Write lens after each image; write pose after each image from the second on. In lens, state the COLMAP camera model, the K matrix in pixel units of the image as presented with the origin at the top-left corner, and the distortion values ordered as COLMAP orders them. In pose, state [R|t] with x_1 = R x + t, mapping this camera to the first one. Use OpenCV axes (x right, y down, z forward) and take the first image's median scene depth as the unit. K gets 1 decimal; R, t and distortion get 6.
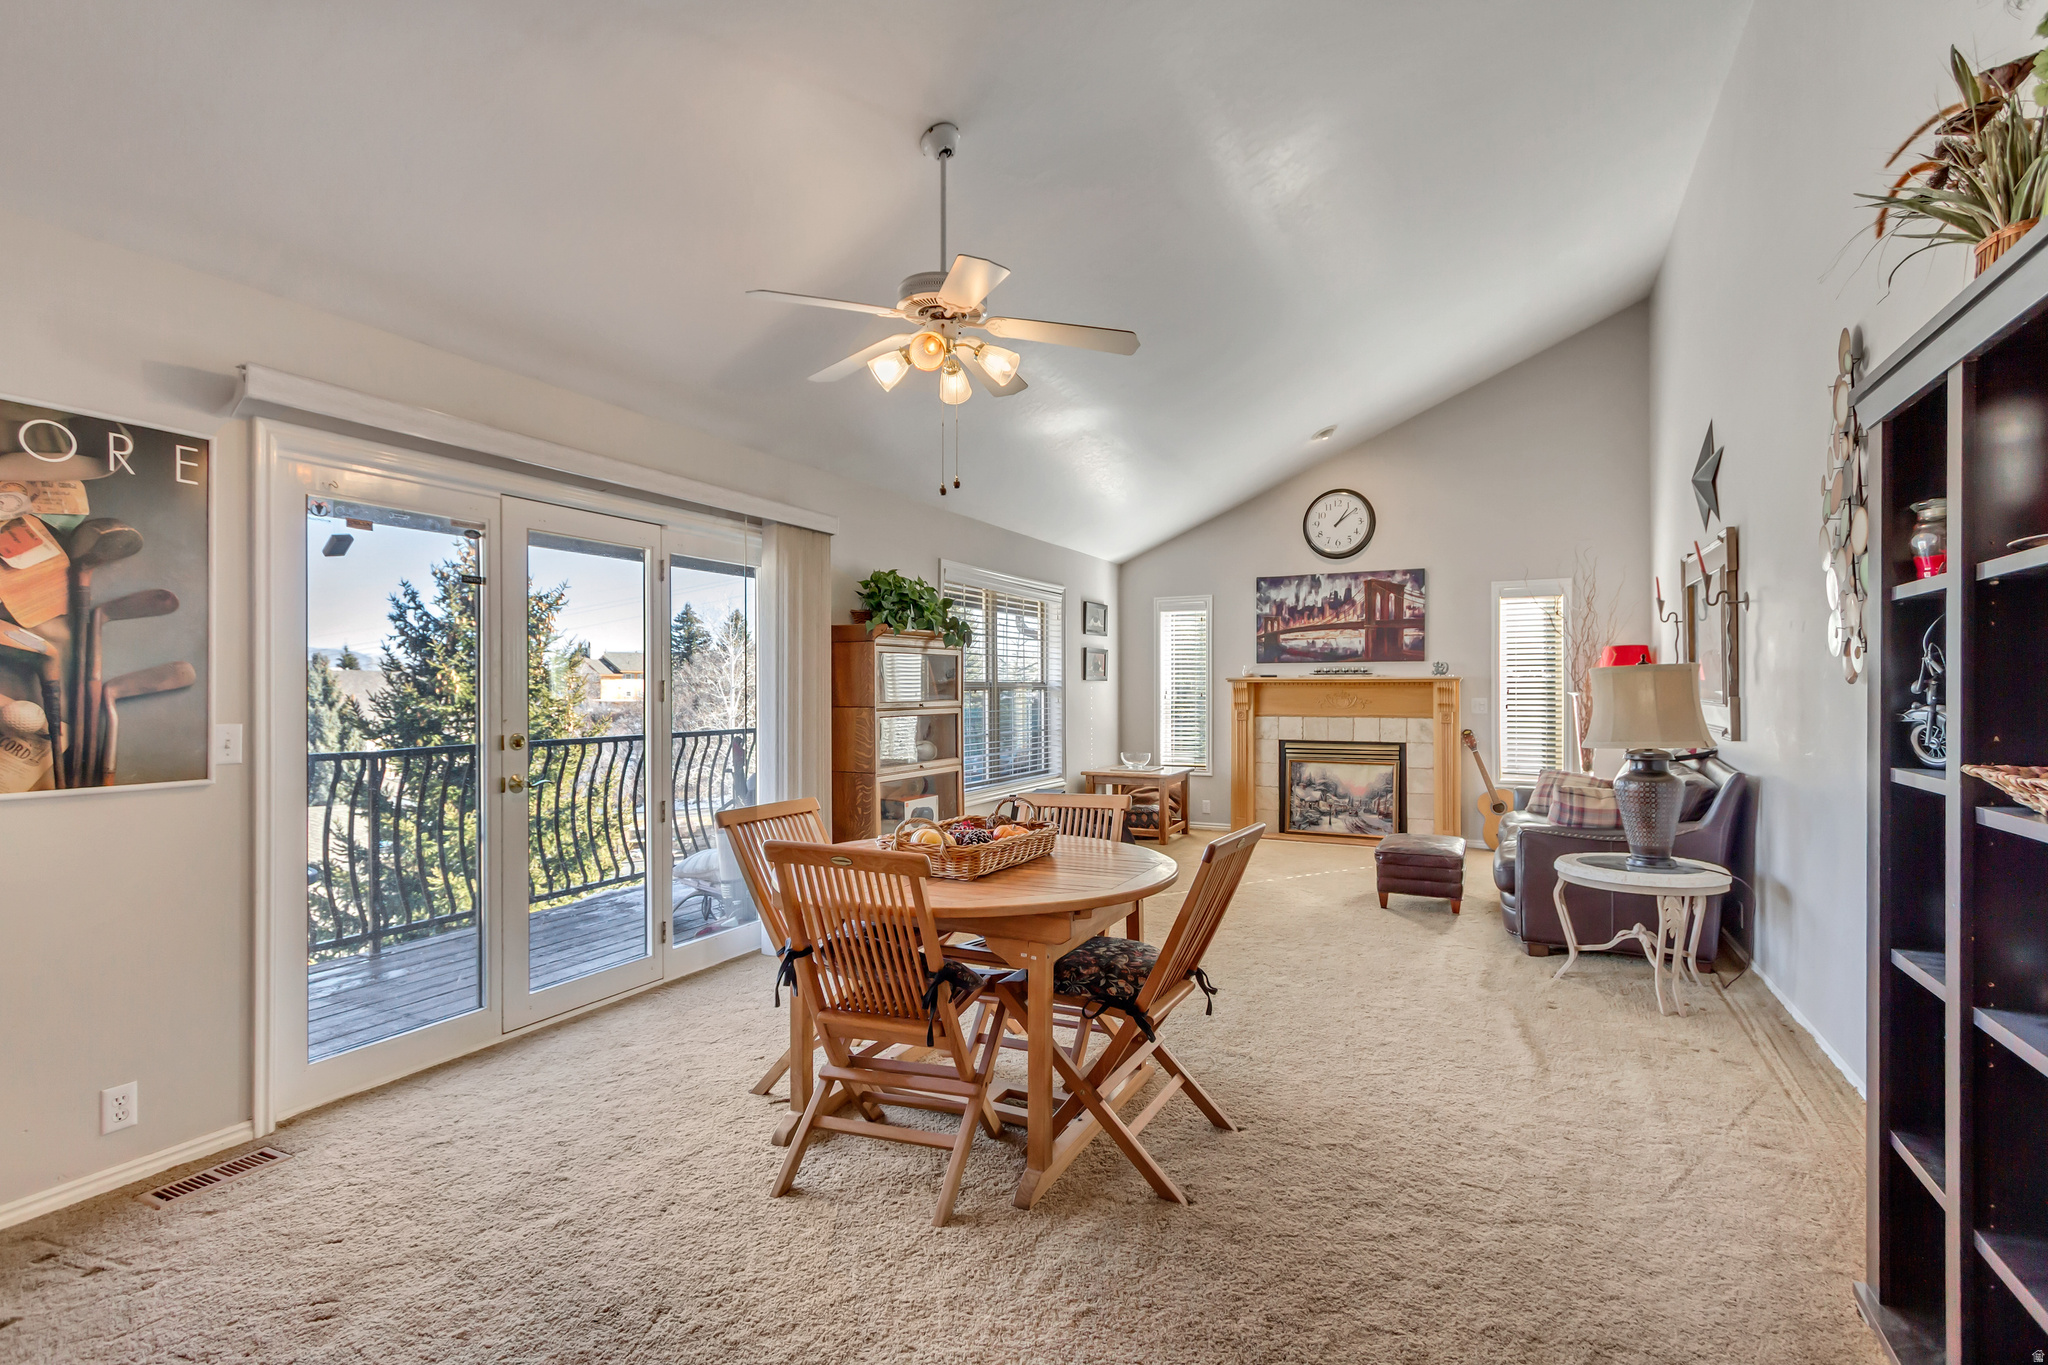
lens RADIAL K [[947.2, 0, 1025.2], [0, 947.2, 694.6], [0, 0, 1]] dist [0.001437, -0.000360]
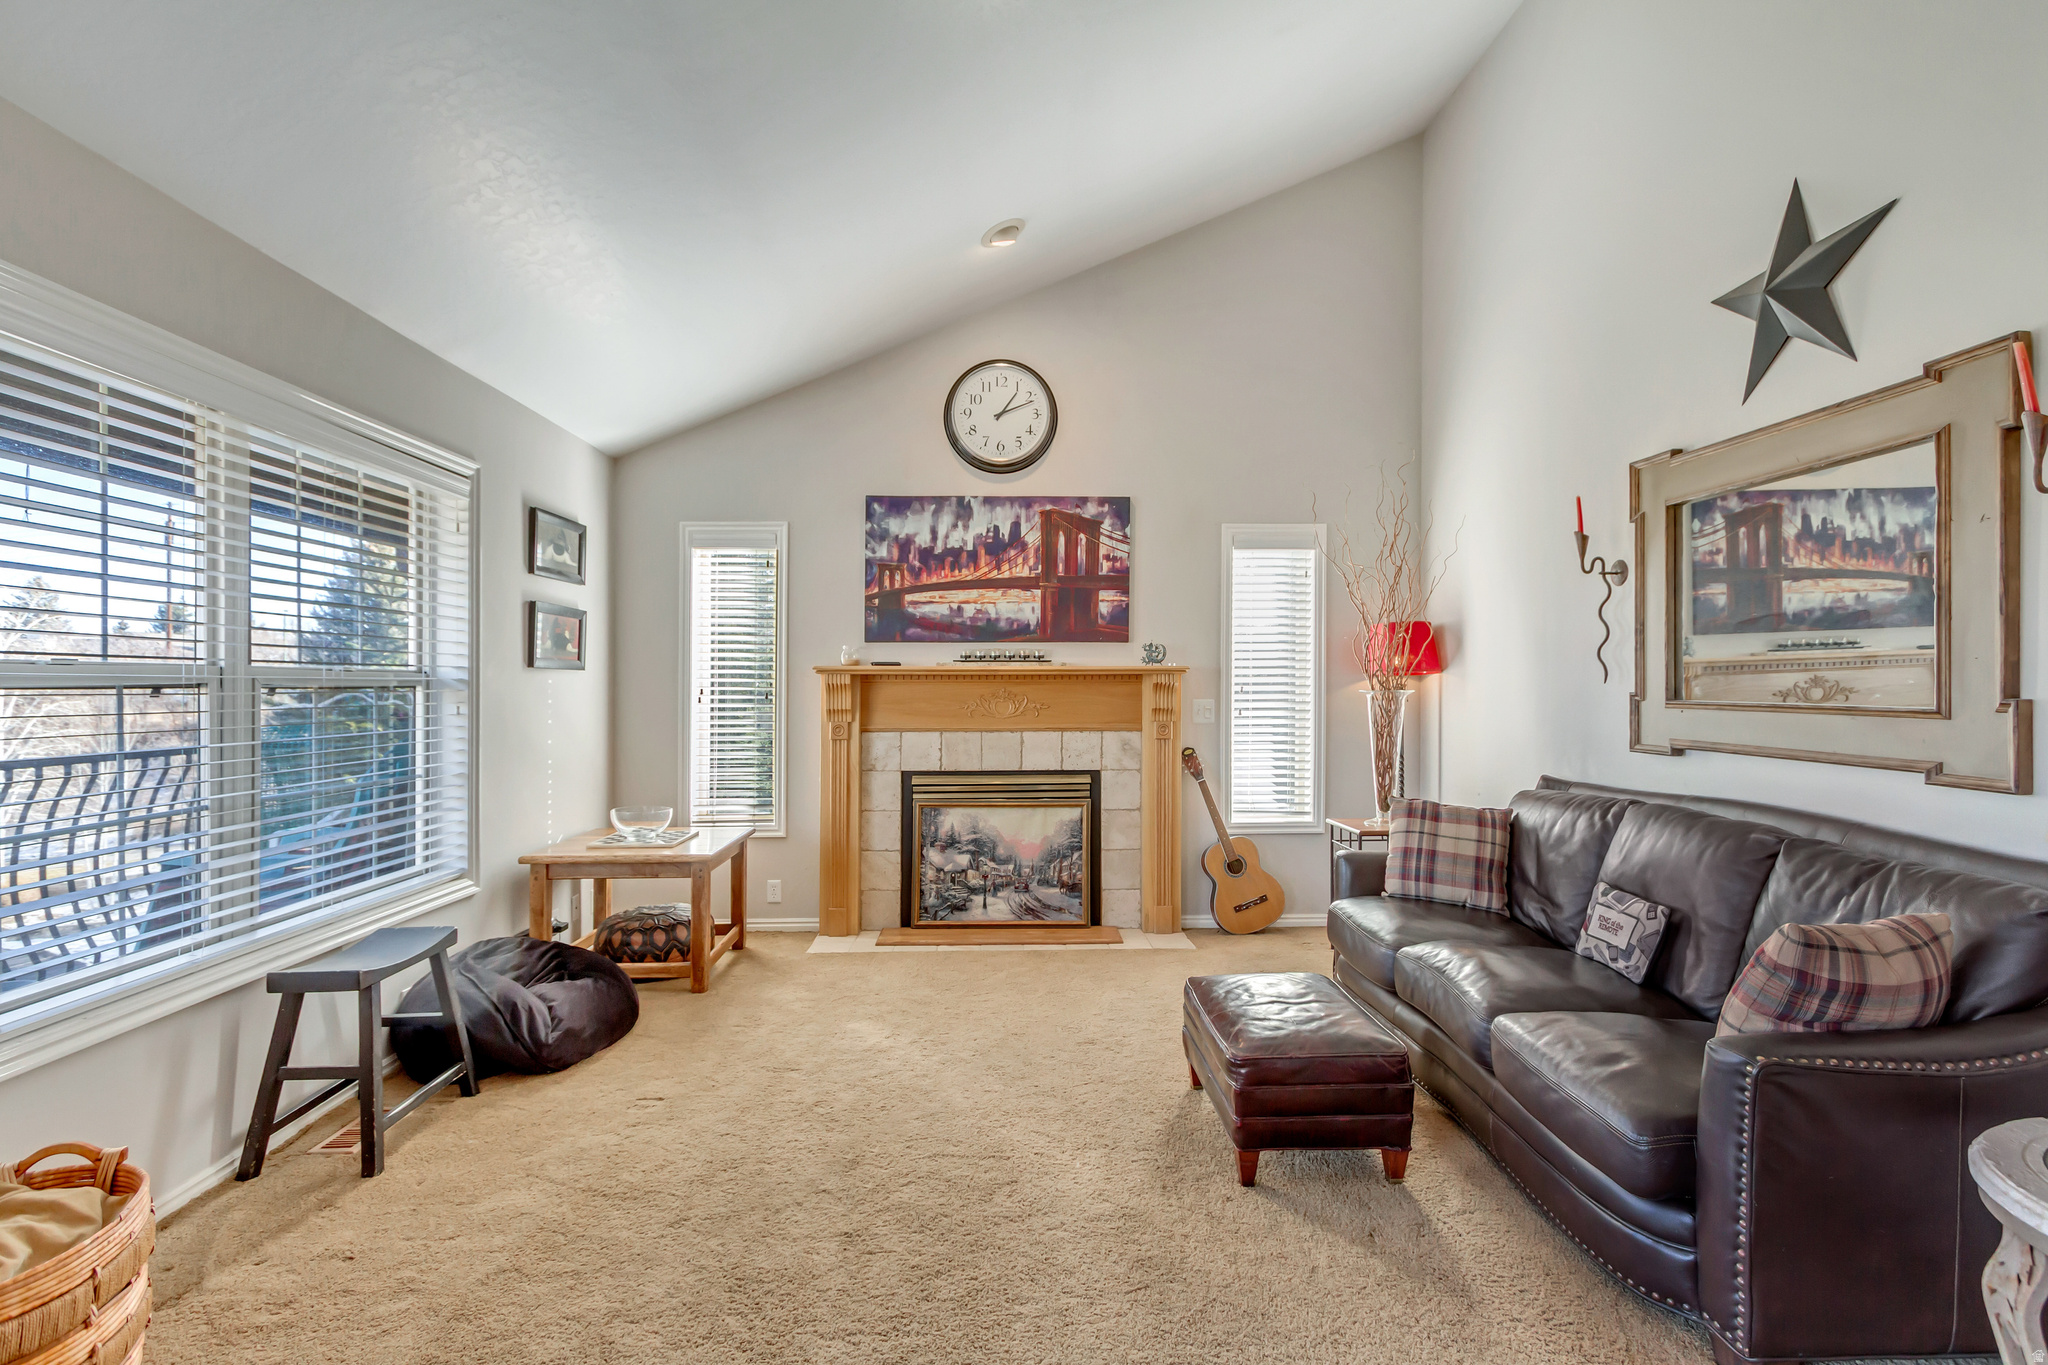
lens RADIAL K [[941.3, 0, 1030.5], [0, 941.3, 675.2], [0, 0, 1]] dist [0.015729, -0.009810]
pose [[0.876207, 0.006837, 0.481887, 0.055418], [0.003047, 0.999801, -0.019726, -0.000682], [-0.481925, 0.018753, 0.876012, 0.460072]]
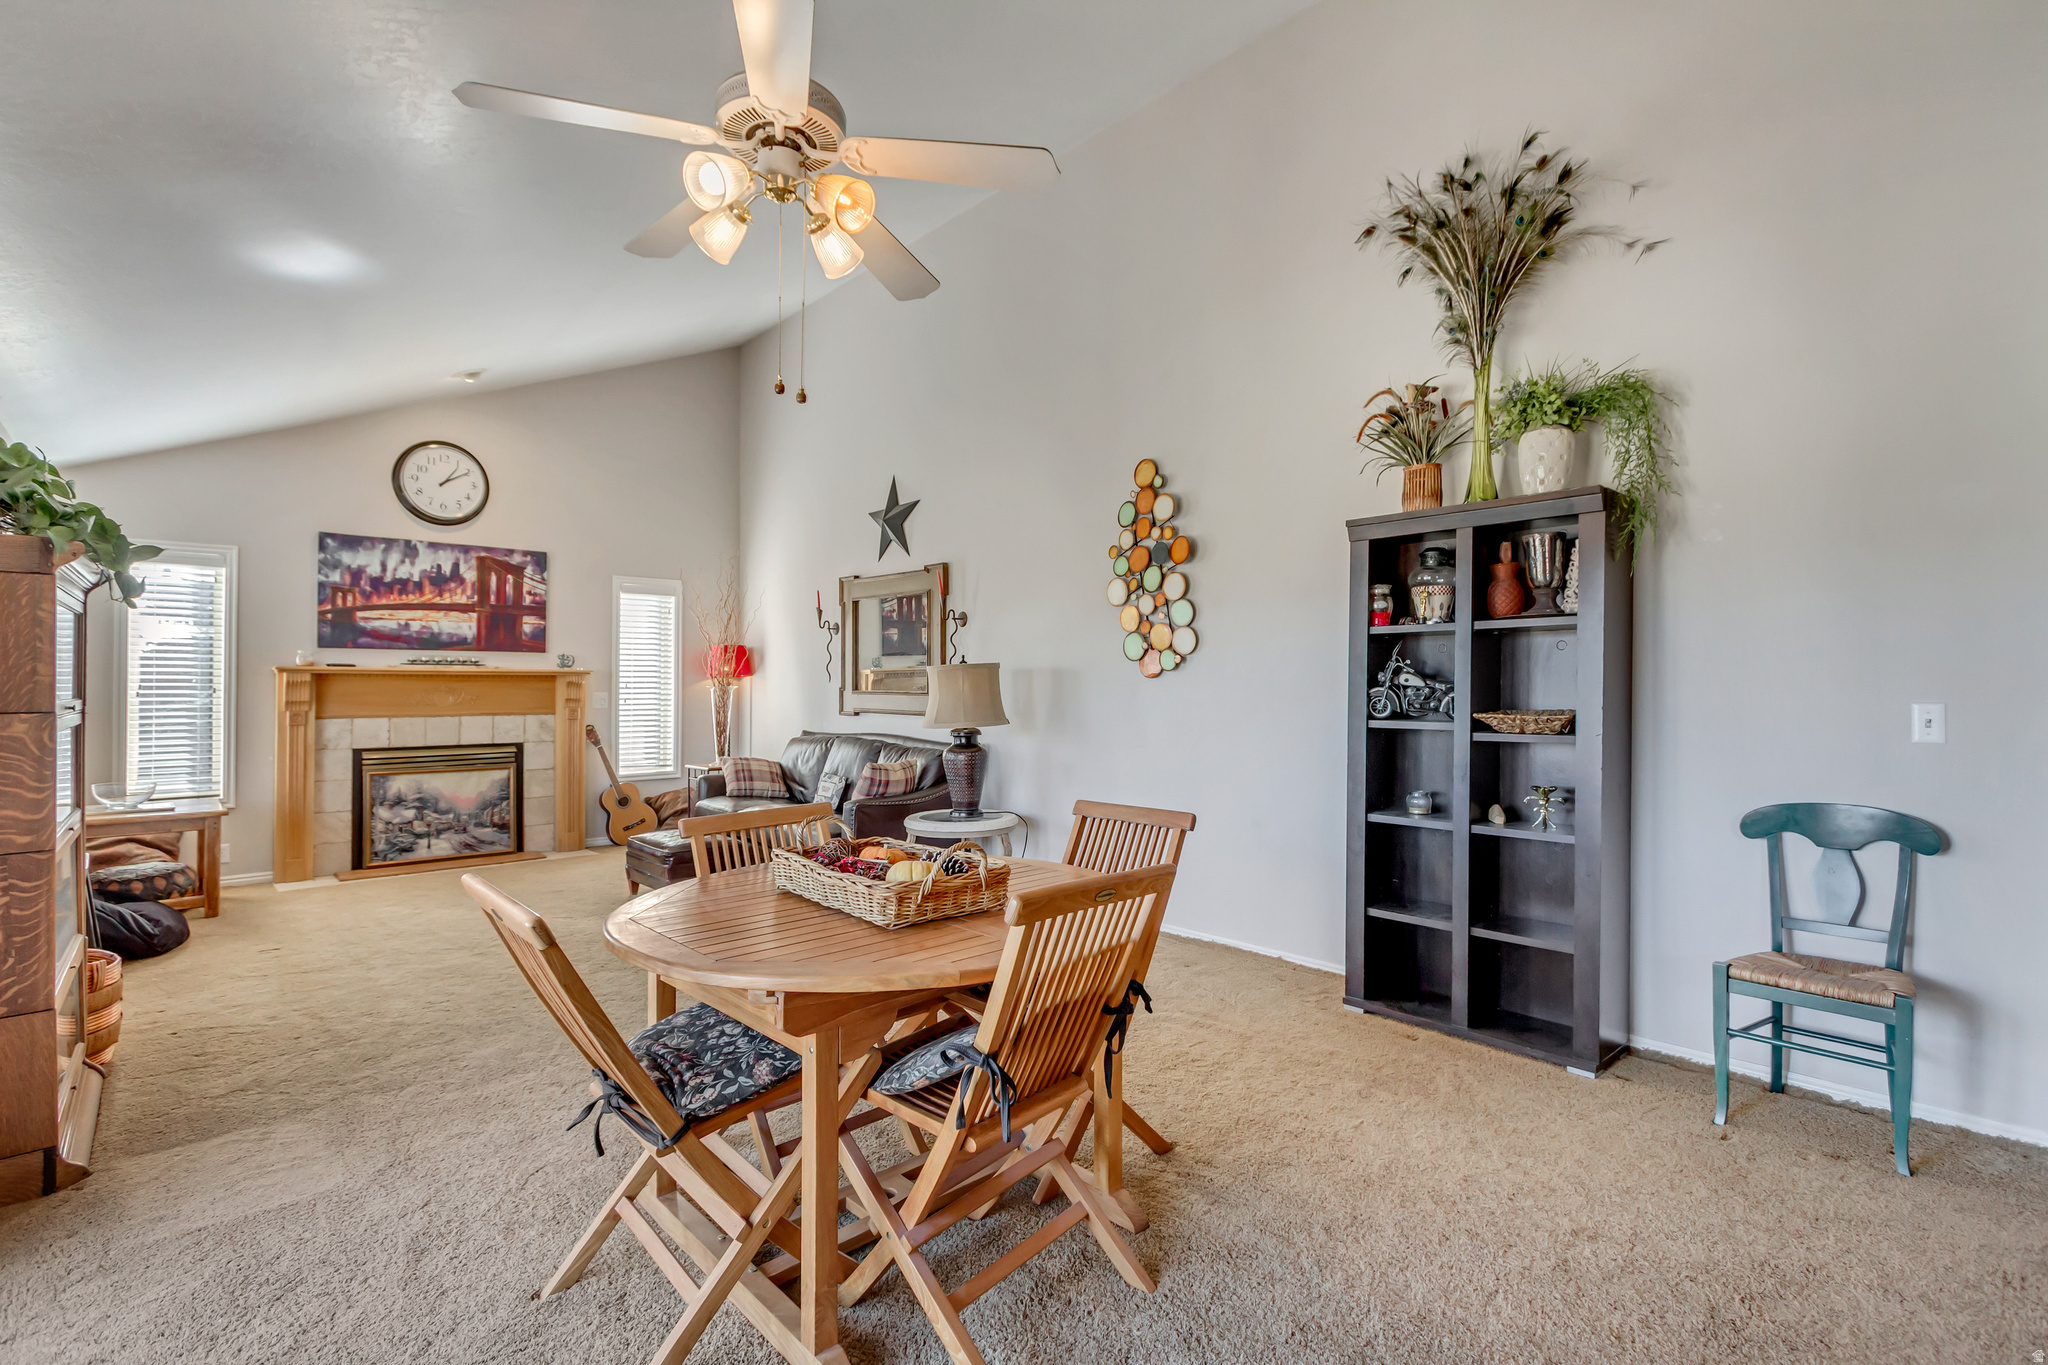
lens RADIAL K [[949.1, 0, 1027.5], [0, 949.1, 702.9], [0, 0, 1]] dist [0.001710, 0.000025]
pose [[0.354736, -0.015056, 0.934845, -0.266519], [0.005713, 0.999887, 0.013935, 0.003025], [-0.934949, 0.000397, 0.354782, 0.227266]]
